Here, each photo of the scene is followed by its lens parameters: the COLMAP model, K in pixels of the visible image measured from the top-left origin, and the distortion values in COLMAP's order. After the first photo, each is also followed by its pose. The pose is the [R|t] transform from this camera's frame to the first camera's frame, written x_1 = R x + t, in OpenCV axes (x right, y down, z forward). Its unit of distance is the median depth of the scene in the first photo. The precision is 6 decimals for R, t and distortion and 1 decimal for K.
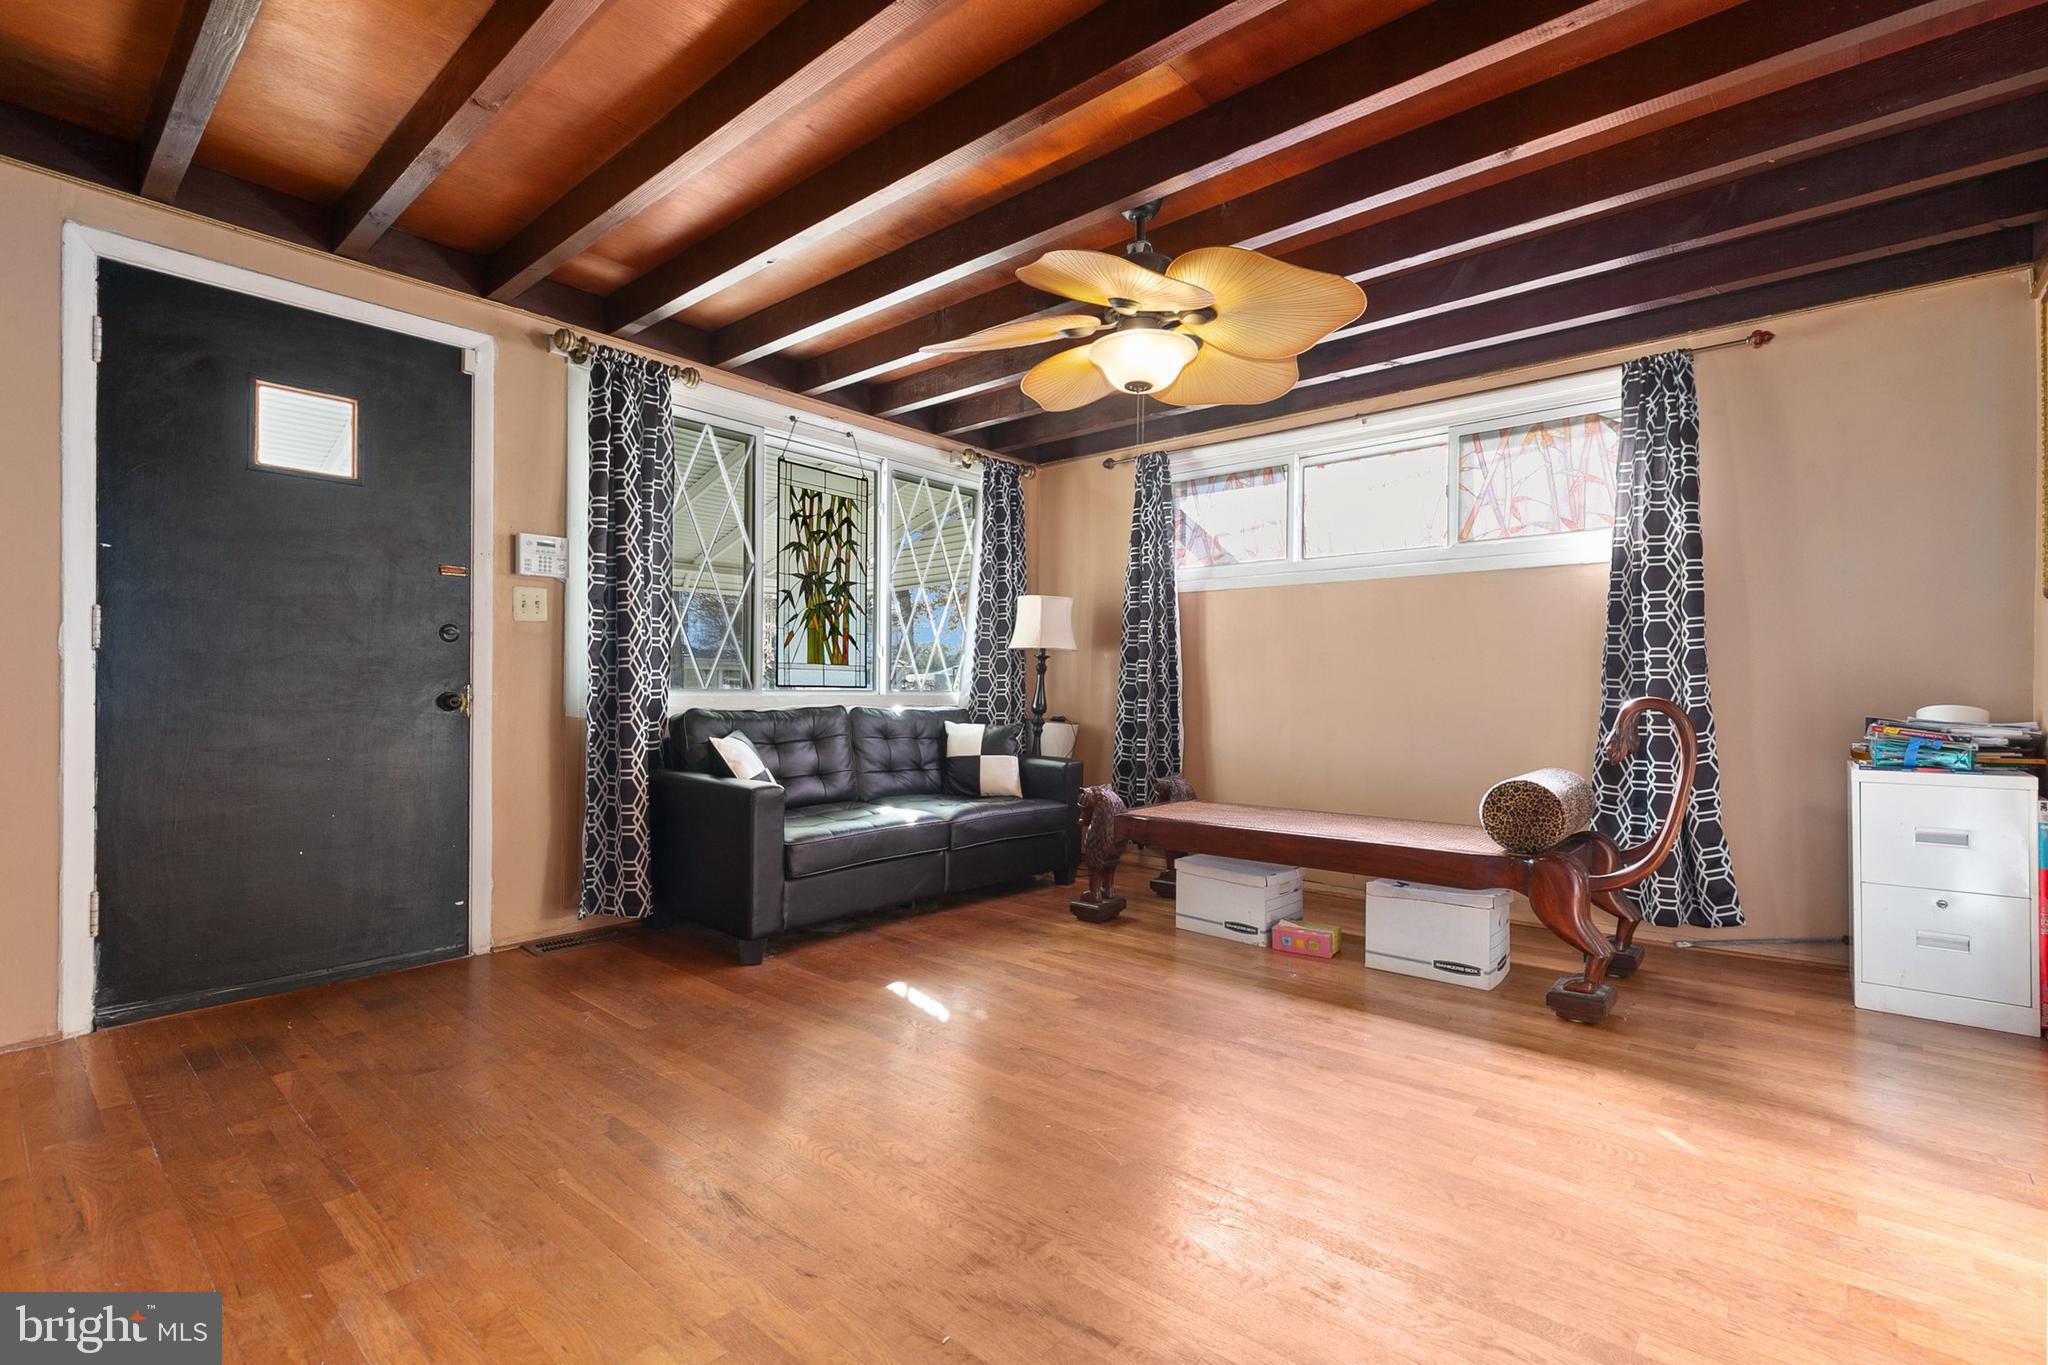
lens RADIAL K [[919.6, 0, 1019.1], [0, 919.6, 685.3], [0, 0, 1]] dist [0.008019, -0.001905]
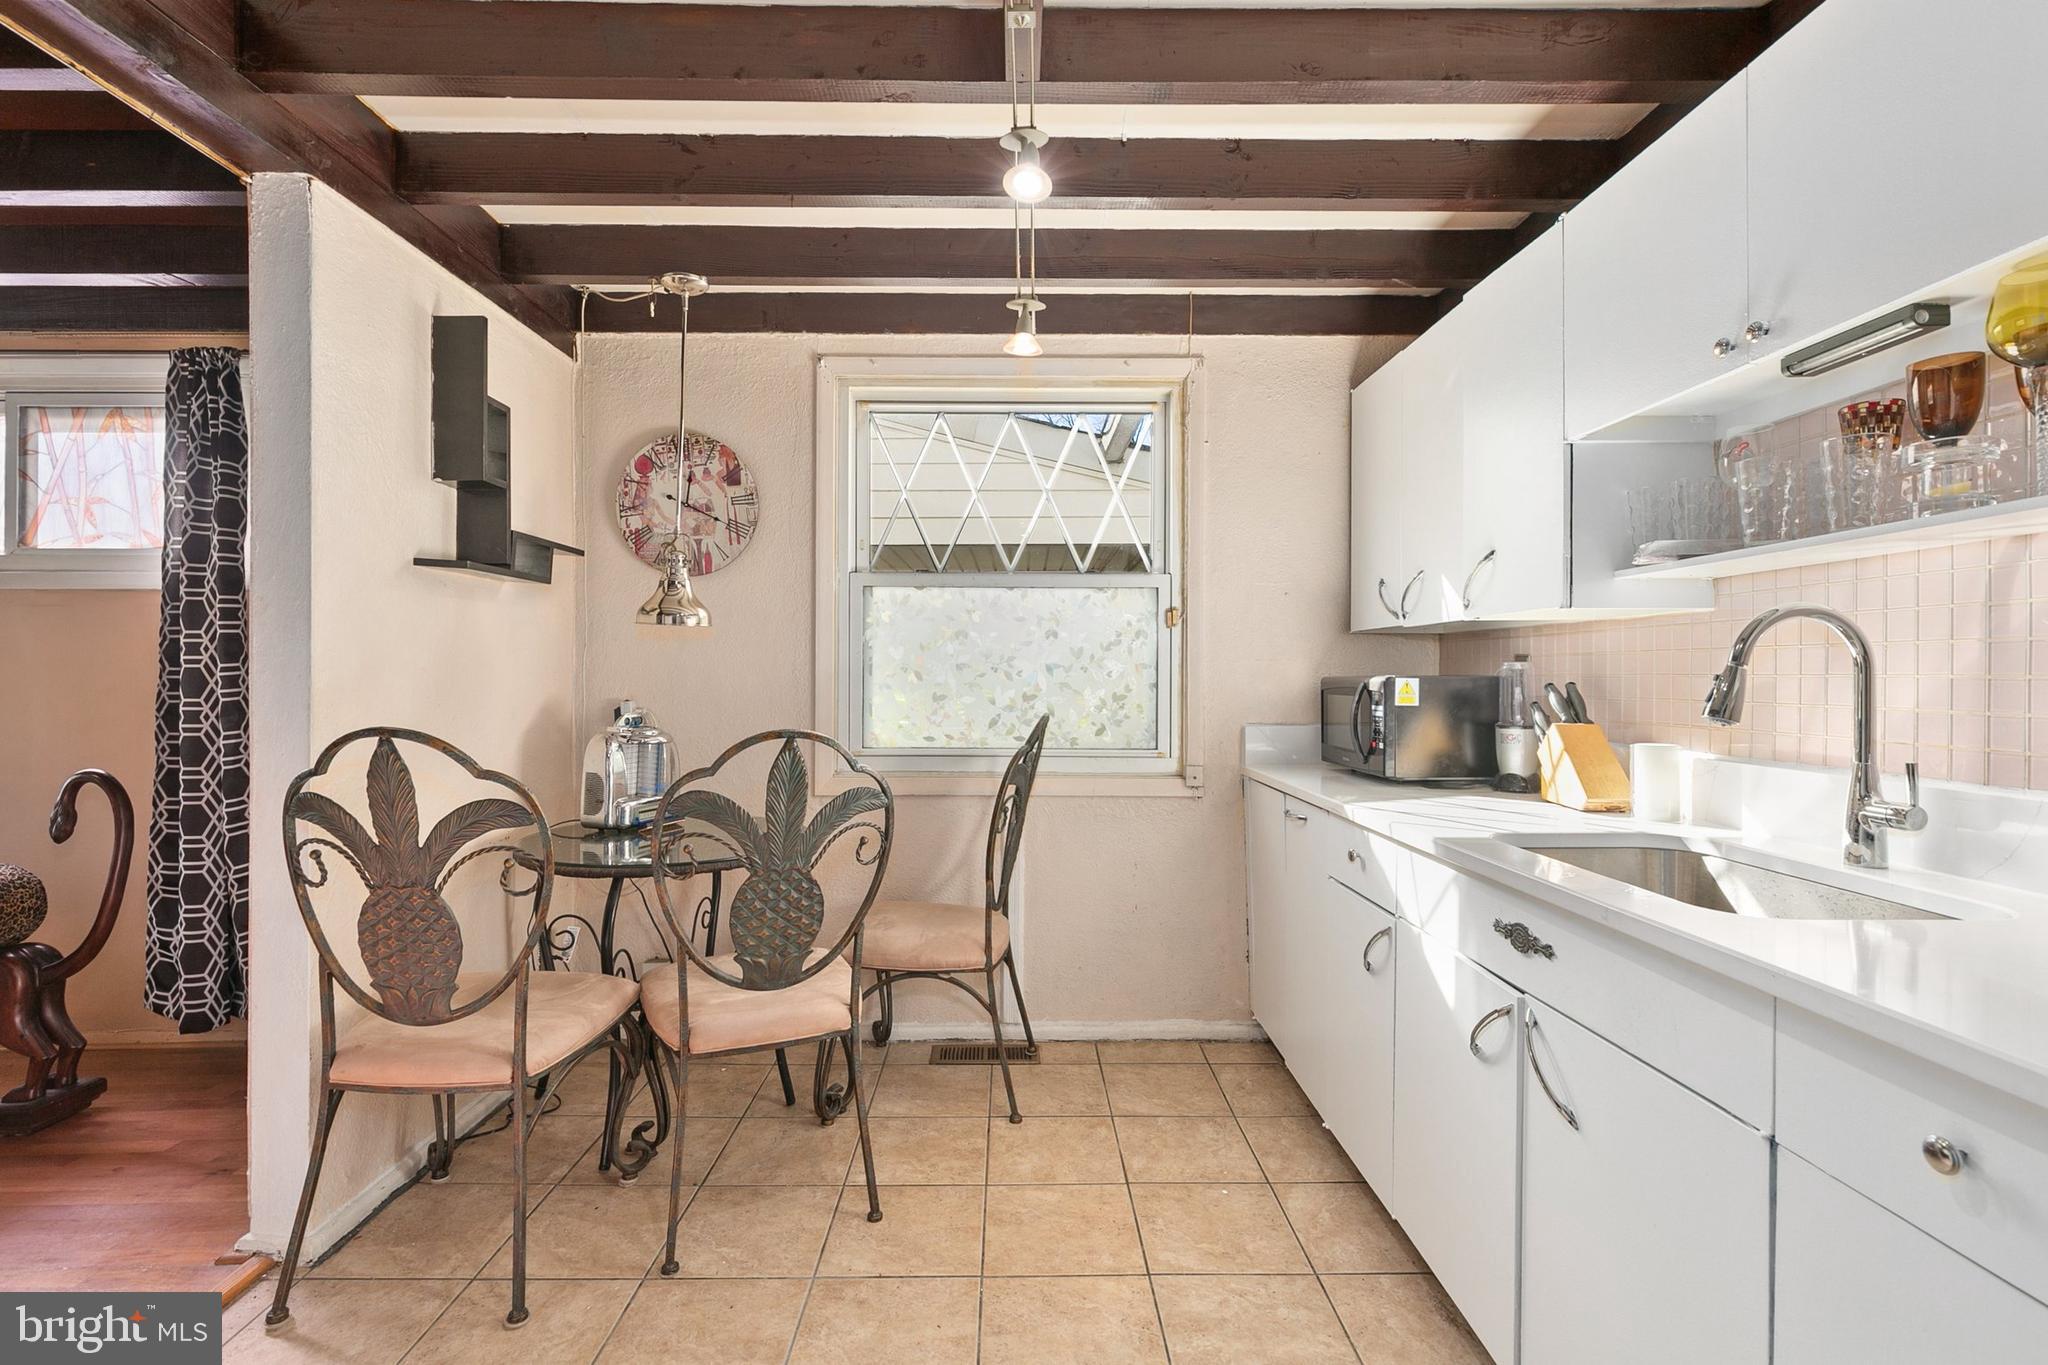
lens RADIAL K [[924.2, 0, 1023.5], [0, 924.2, 675.6], [0, 0, 1]] dist [0.007308, -0.000946]
pose [[0.746721, -0.007545, 0.665095, 0.551278], [0.003004, 0.999964, 0.007971, -0.052424], [-0.665131, -0.003955, 0.746716, -0.102419]]
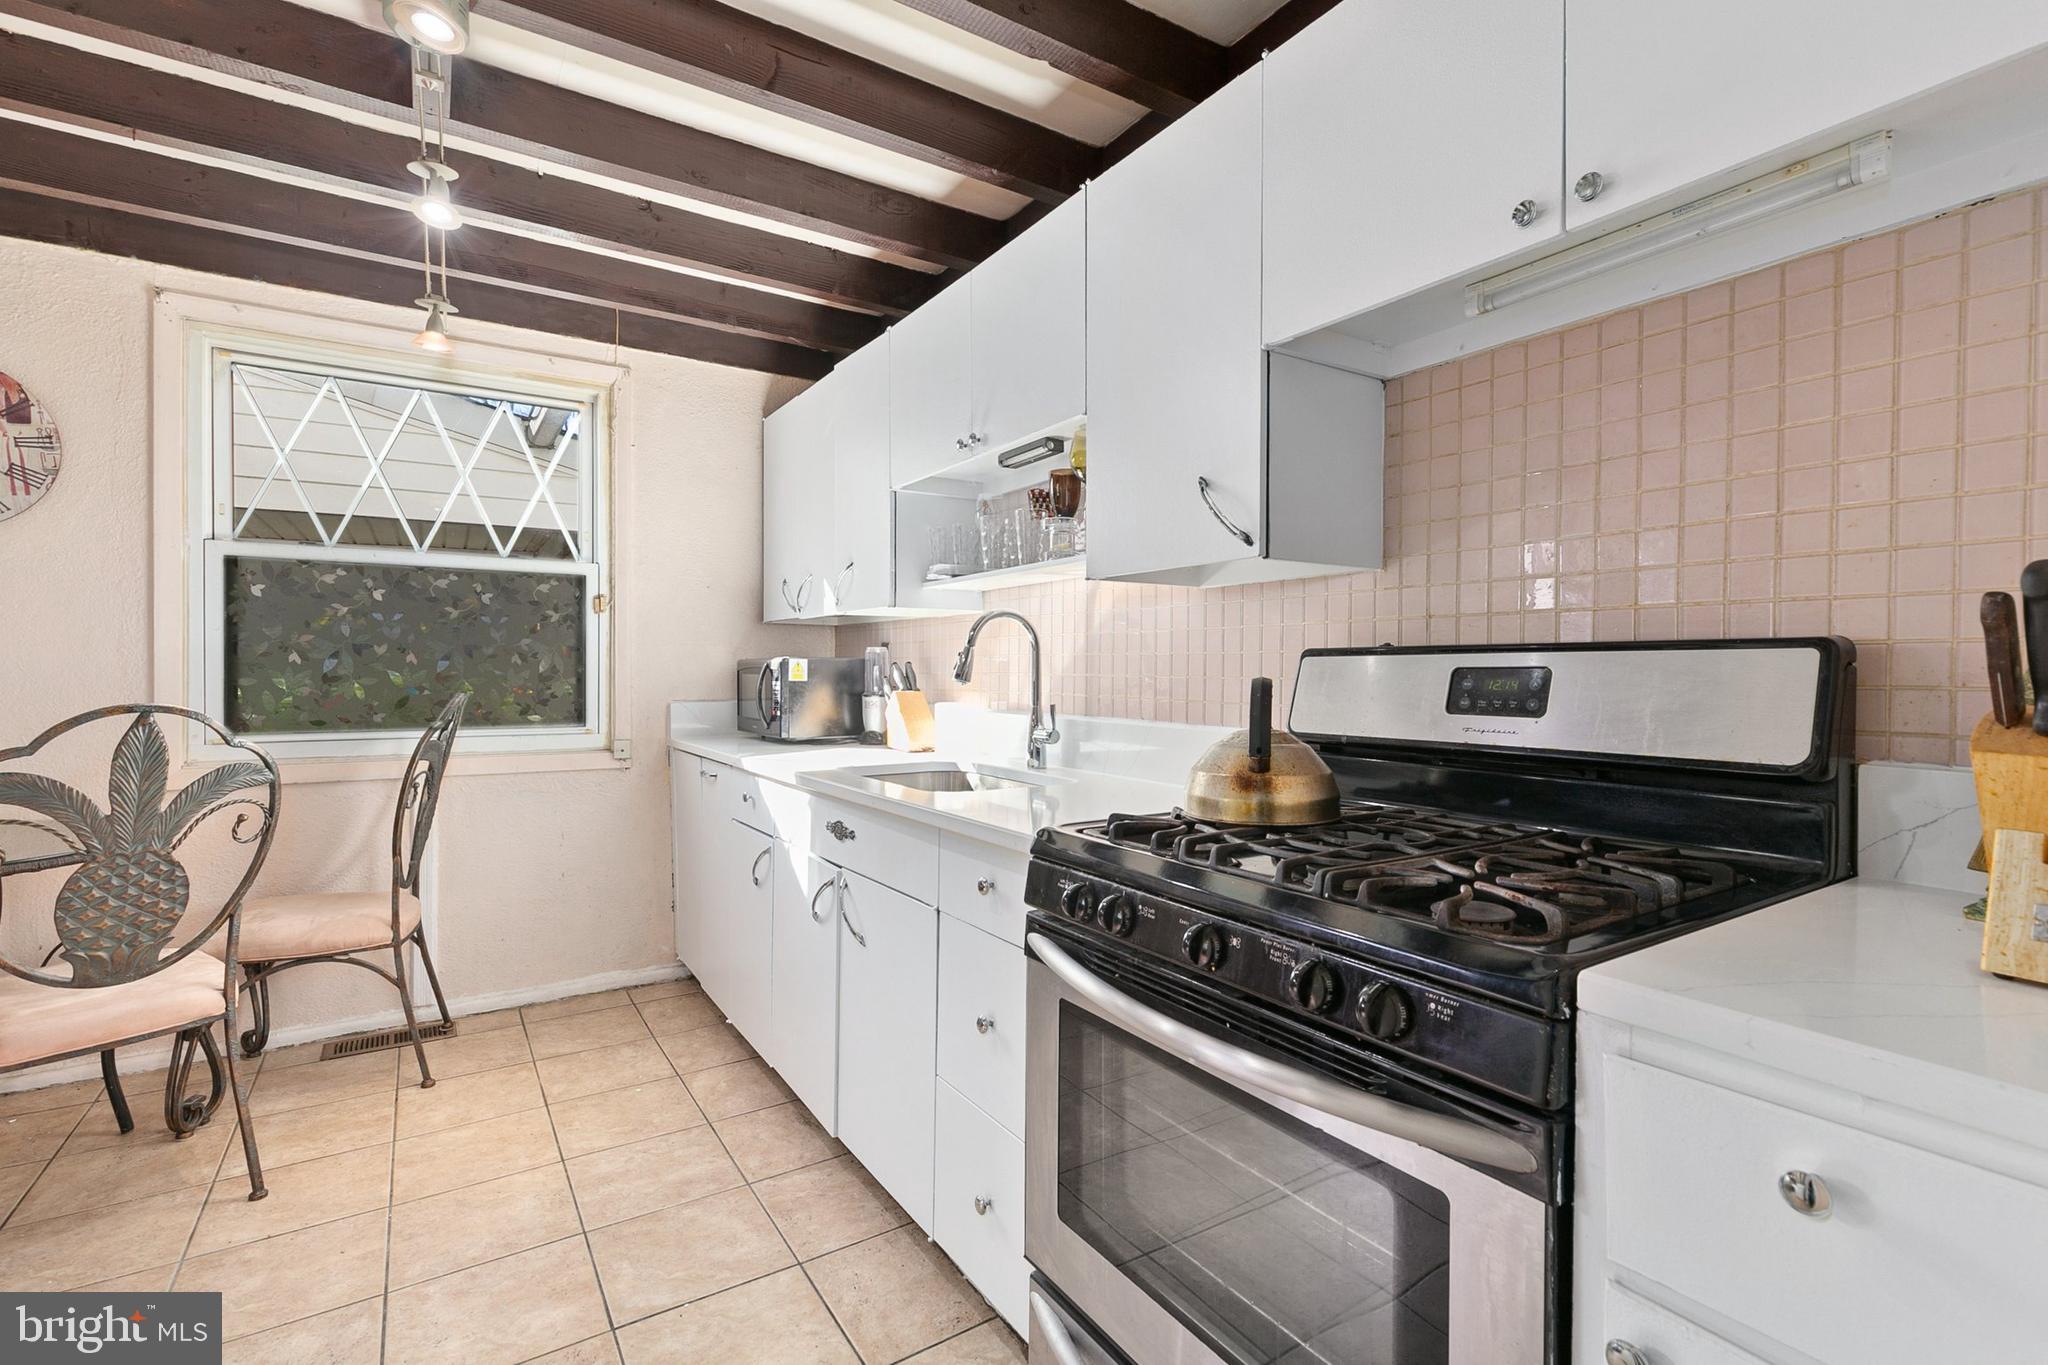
lens RADIAL K [[924.2, 0, 1023.5], [0, 924.2, 675.6], [0, 0, 1]] dist [0.007308, -0.000946]
pose [[0.277287, -0.013901, 0.960686, 0.464254], [-0.002931, 0.999878, 0.015315, -0.044029], [-0.960783, -0.007063, 0.277213, -0.202830]]
